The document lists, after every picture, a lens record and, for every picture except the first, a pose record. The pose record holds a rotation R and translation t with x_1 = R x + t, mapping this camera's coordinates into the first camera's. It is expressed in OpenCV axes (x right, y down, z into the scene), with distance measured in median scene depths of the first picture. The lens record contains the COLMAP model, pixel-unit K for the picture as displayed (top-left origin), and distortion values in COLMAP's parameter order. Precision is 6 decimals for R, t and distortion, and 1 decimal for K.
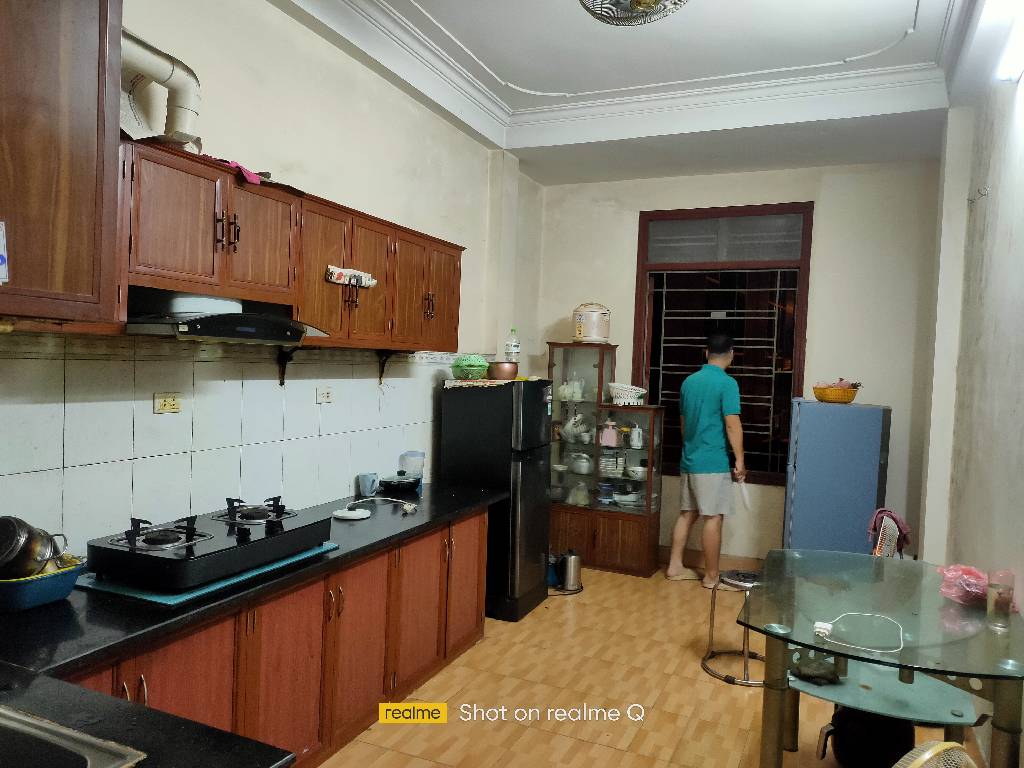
lens RADIAL K [[737.3, 0, 512.0], [0, 737.3, 384.0], [0, 0, 1]] dist [0.007491, 0.001621]
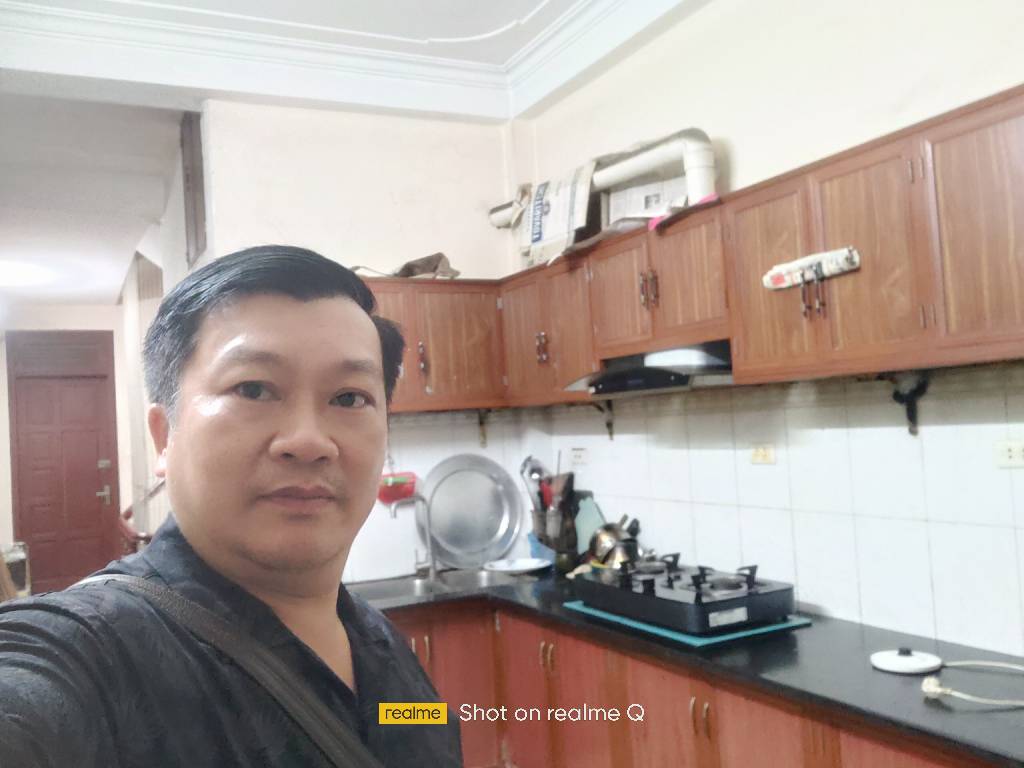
lens RADIAL K [[936.8, 0, 512.0], [0, 936.8, 384.0], [0, 0, 1]] dist [0.000066, -0.000374]
pose [[-0.656717, -0.032895, -0.753419, 0.614187], [0.009781, 0.998593, -0.052125, -0.003407], [0.754073, -0.041601, -0.655472, 1.434404]]
